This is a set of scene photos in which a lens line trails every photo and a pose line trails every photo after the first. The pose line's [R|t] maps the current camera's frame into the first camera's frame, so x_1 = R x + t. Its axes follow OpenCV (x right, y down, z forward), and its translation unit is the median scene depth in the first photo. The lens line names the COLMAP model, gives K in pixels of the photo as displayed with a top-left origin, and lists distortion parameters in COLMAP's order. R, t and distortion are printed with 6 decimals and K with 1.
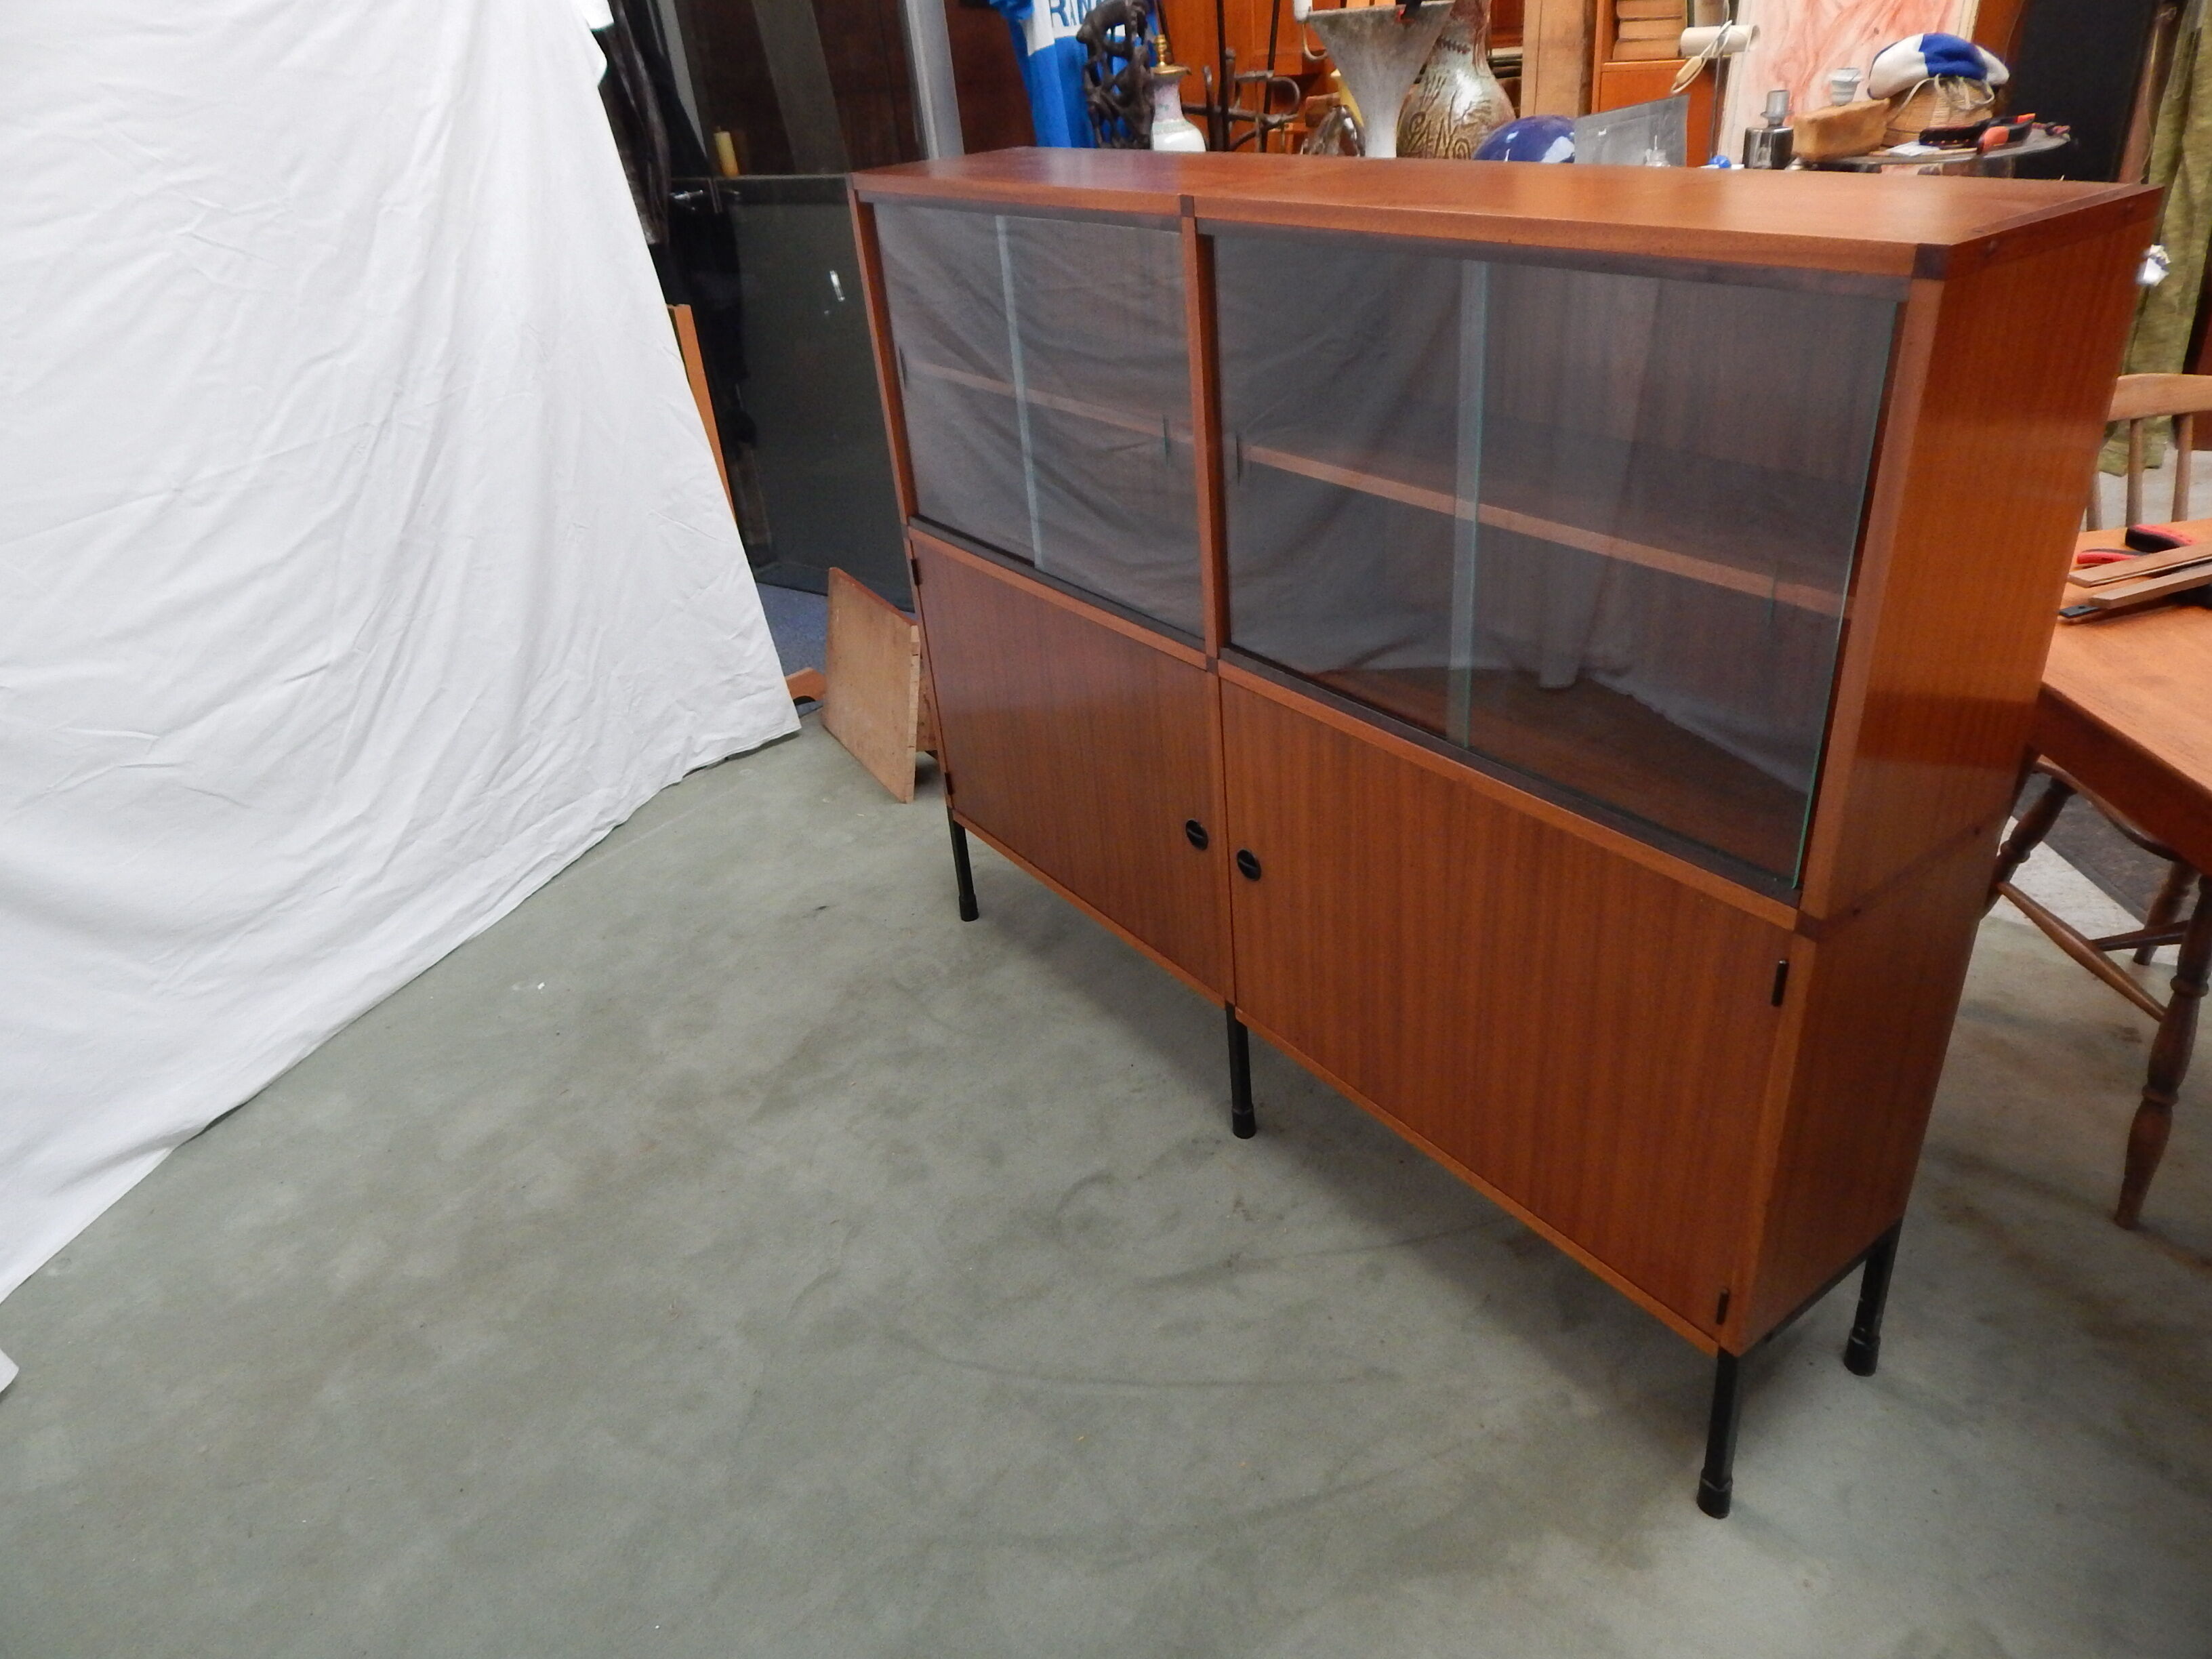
lens RADIAL K [[1465.0, 0, 1111.0], [0, 1465.0, 824.1], [0, 0, 1]] dist [-0.006617, -0.001074]
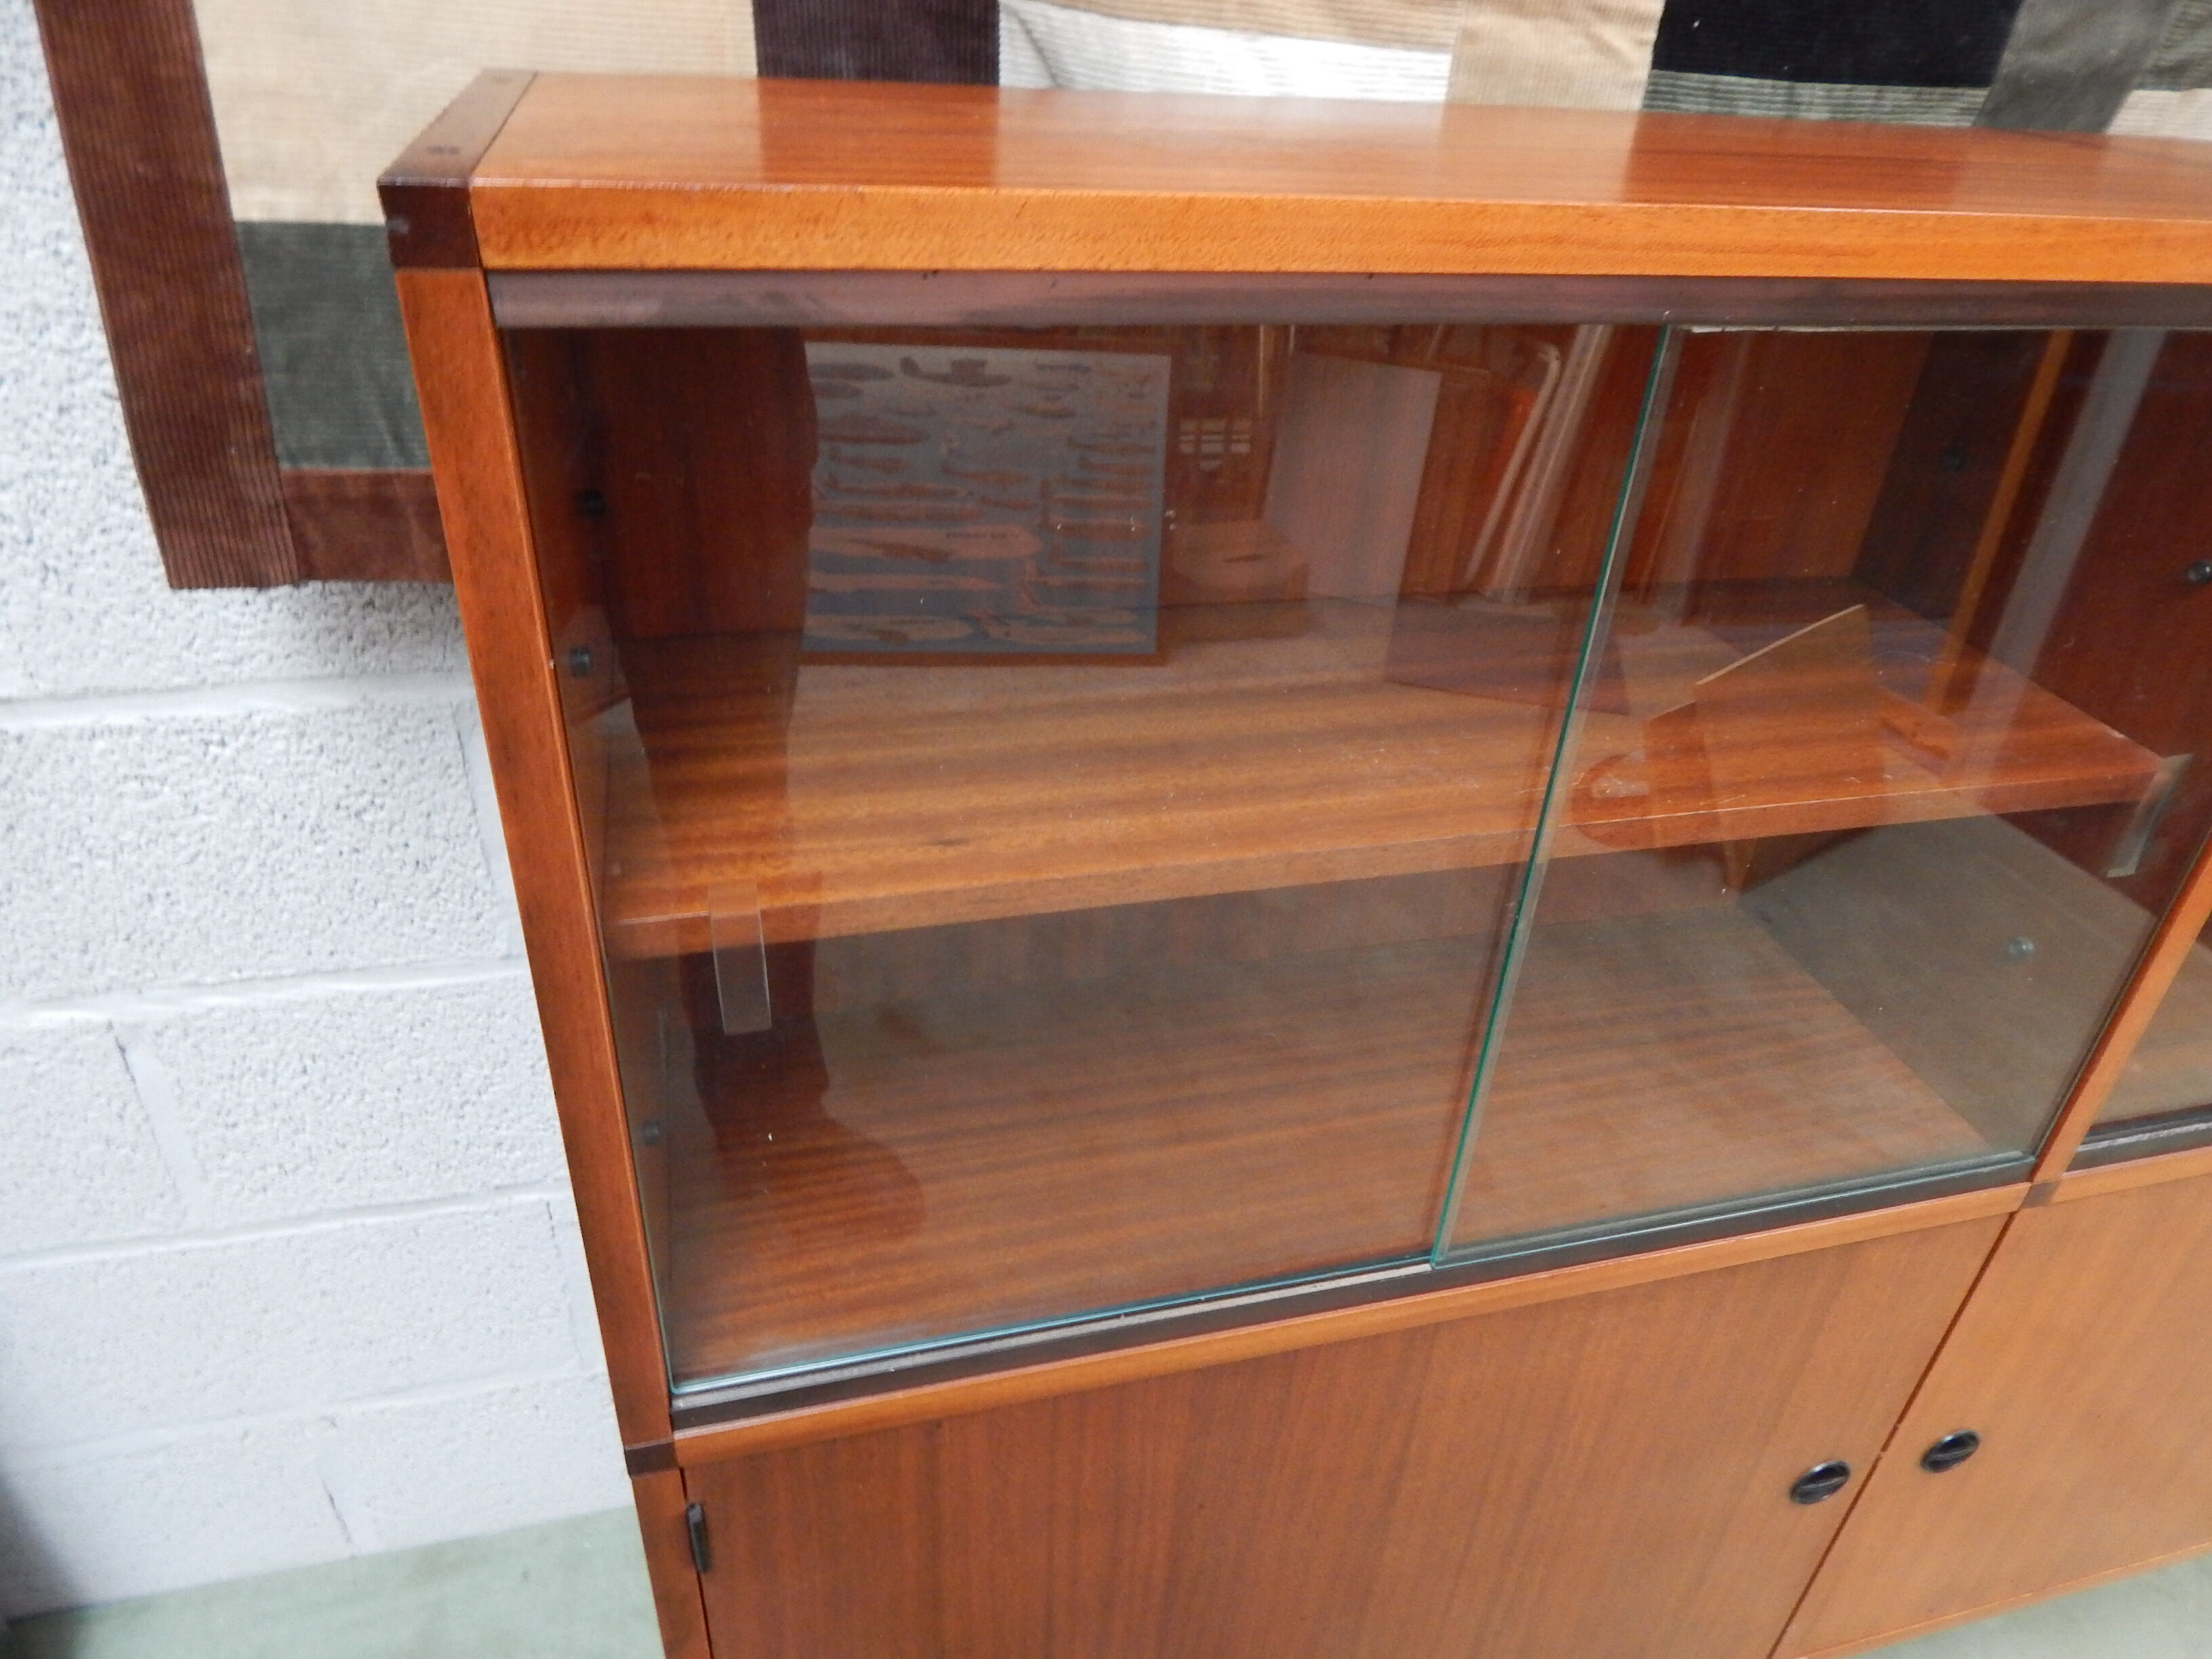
lens RADIAL K [[1465.0, 0, 1118.3], [0, 1465.0, 817.1], [0, 0, 1]] dist [-0.006617, -0.001074]
pose [[0.345979, -0.402489, 0.847526, -0.339172], [0.377773, 0.886615, 0.266837, -0.397686], [-0.858828, 0.227853, 0.458800, 0.873512]]
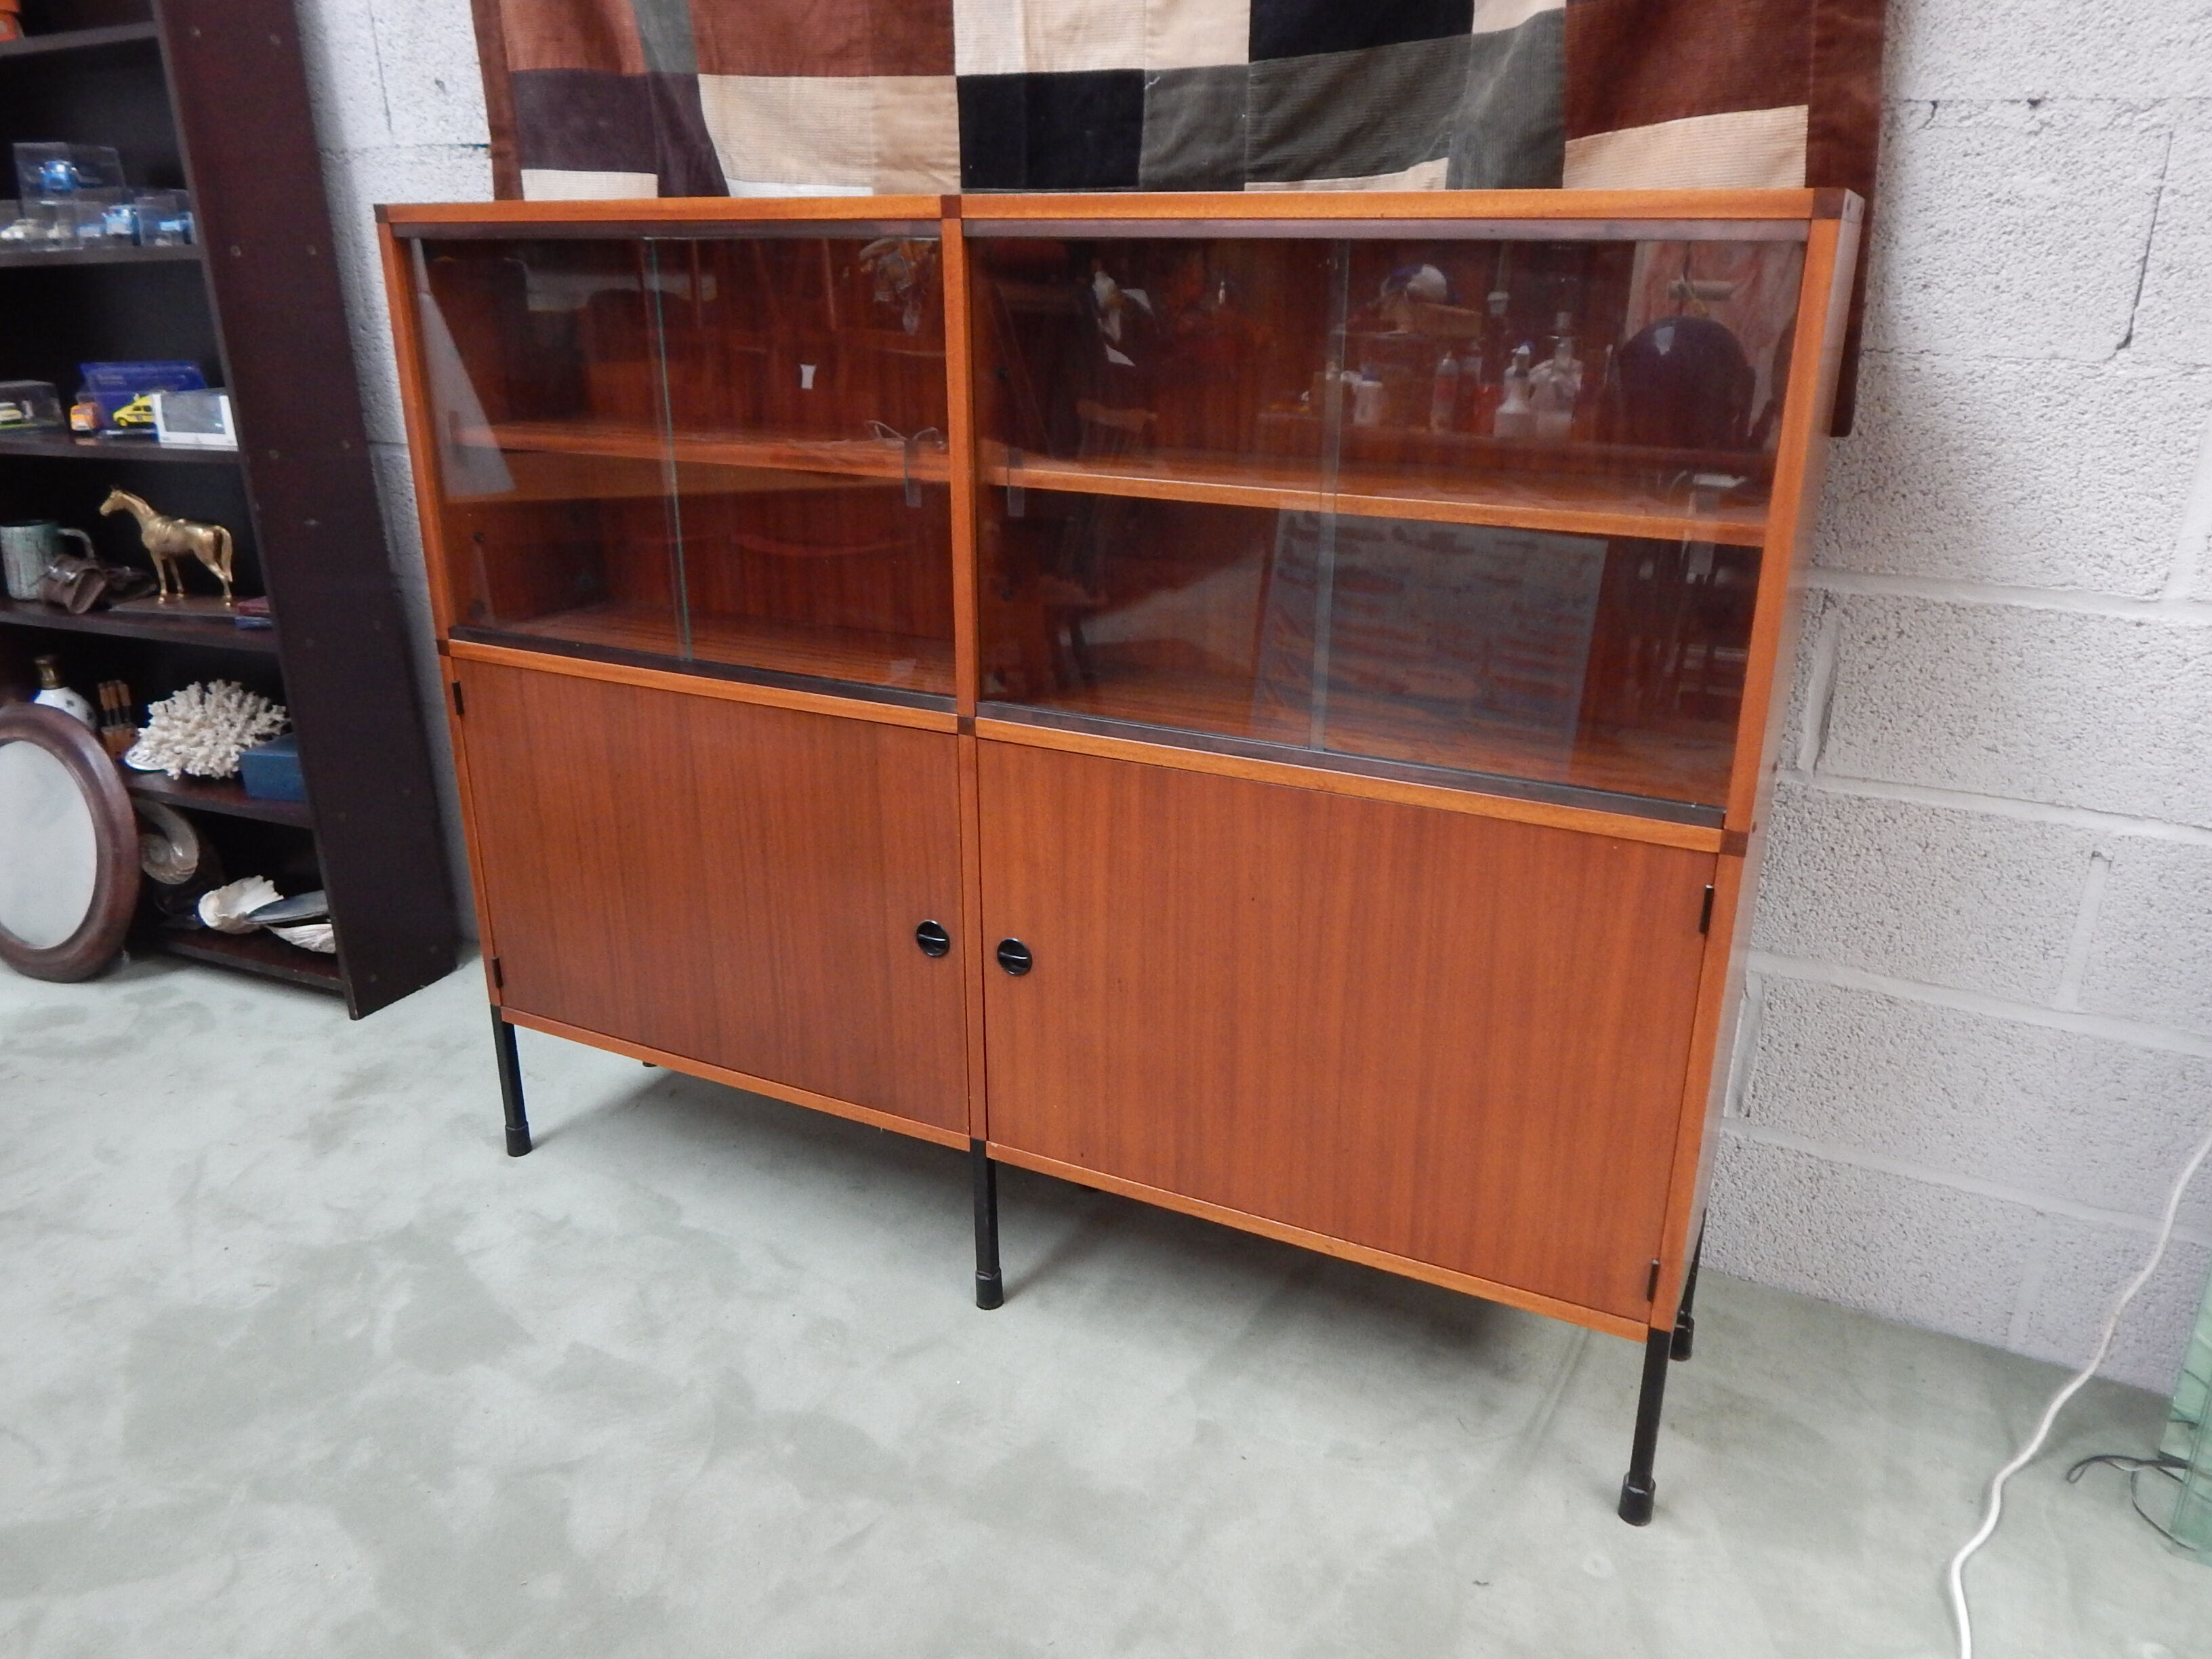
lens RADIAL K [[1624.9, 0, 1116.1], [0, 1624.9, 819.6], [0, 0, 1]] dist [-0.011852, -0.009077]
pose [[0.882111, -0.075385, 0.464971, -0.267948], [0.160445, 0.976169, -0.146121, 0.090111], [-0.442875, 0.203497, 0.873184, 0.102156]]
